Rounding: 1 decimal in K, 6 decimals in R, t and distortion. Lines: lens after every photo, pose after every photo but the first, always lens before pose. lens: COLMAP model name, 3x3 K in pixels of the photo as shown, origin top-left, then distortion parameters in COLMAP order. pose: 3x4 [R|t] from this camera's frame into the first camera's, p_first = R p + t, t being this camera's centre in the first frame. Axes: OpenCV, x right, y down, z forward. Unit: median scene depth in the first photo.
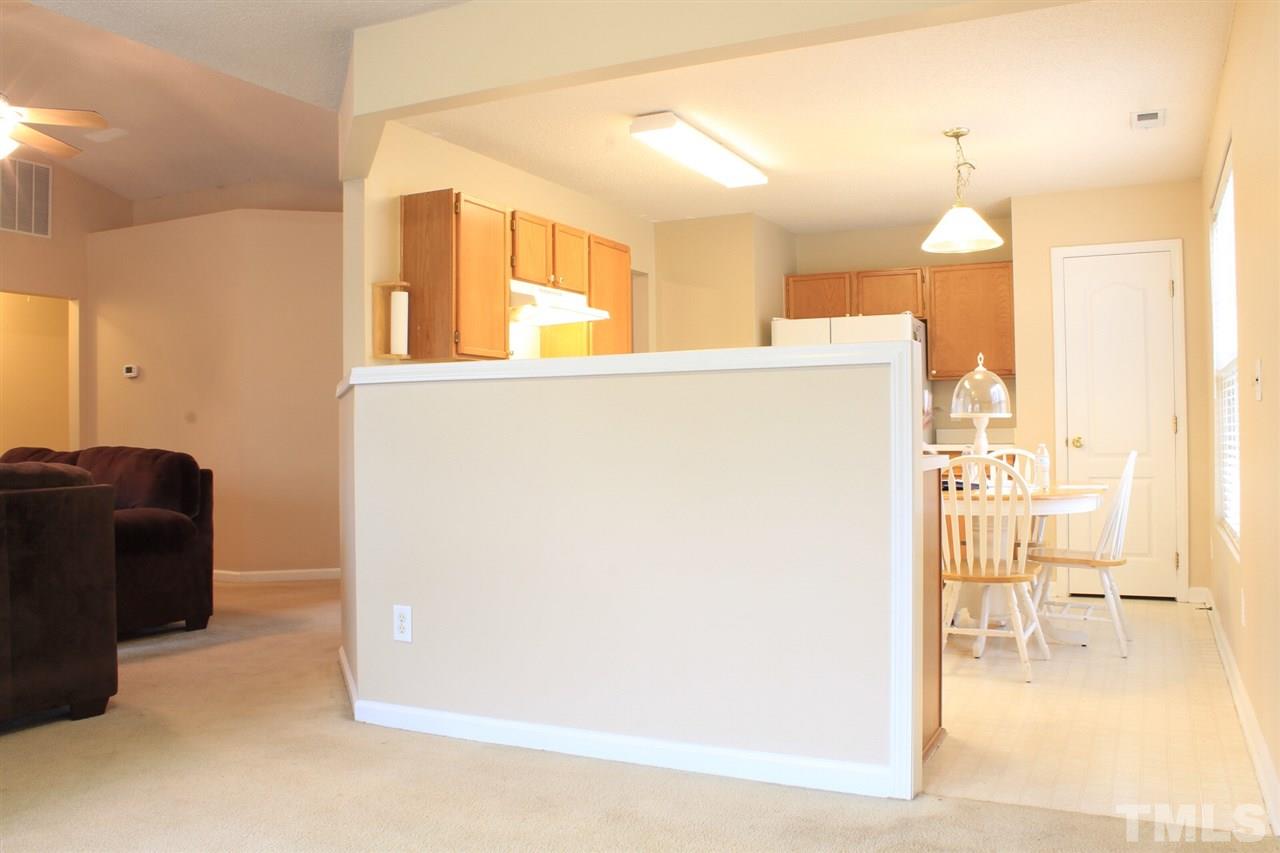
lens RADIAL K [[1071.6, 0, 640.0], [0, 1071.6, 426.5], [0, 0, 1]] dist [-0.154045, 0.117600]
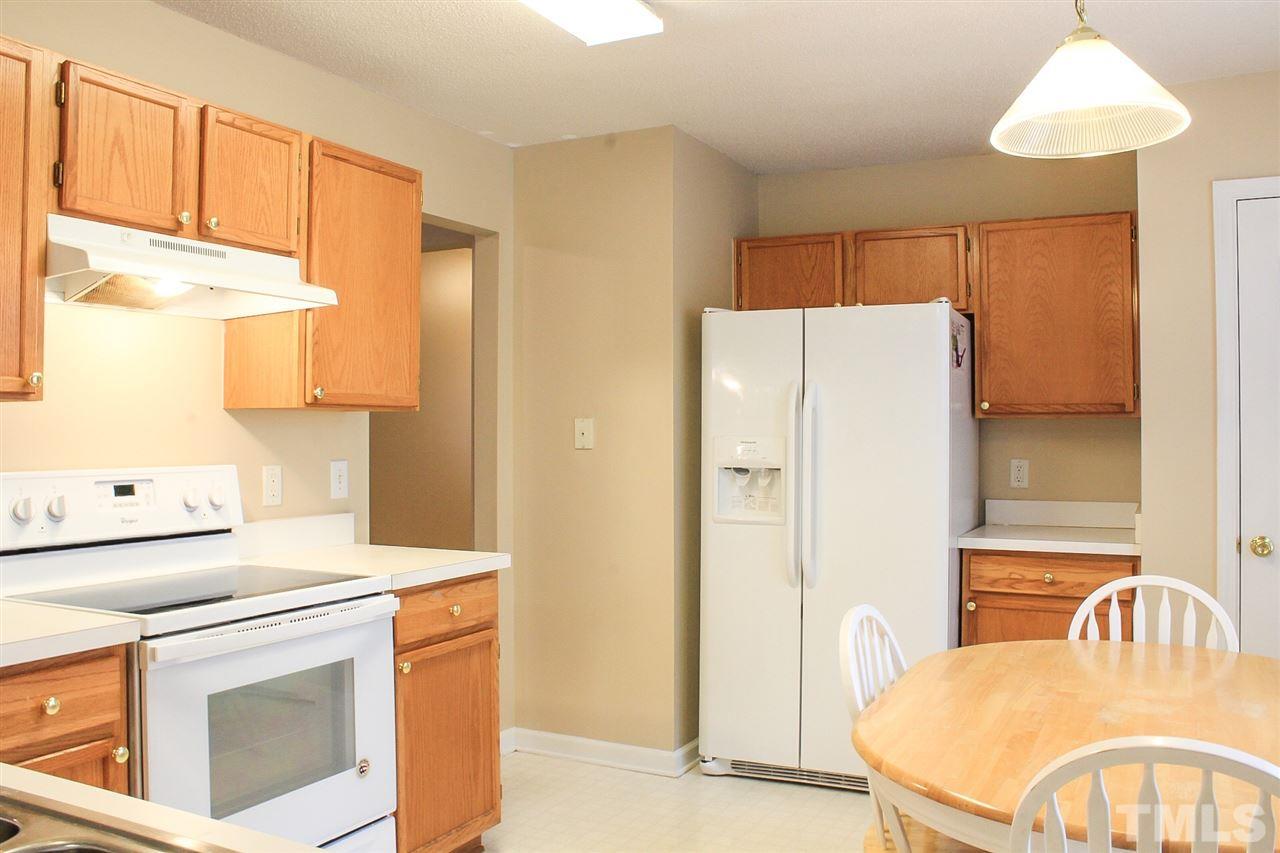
lens RADIAL K [[1071.6, 0, 640.0], [0, 1071.6, 426.5], [0, 0, 1]] dist [-0.154045, 0.117600]
pose [[0.999858, 0.010994, -0.012804, 0.098914], [-0.010963, 0.999937, 0.002428, -0.039900], [0.012830, -0.002287, 0.999915, 0.431382]]
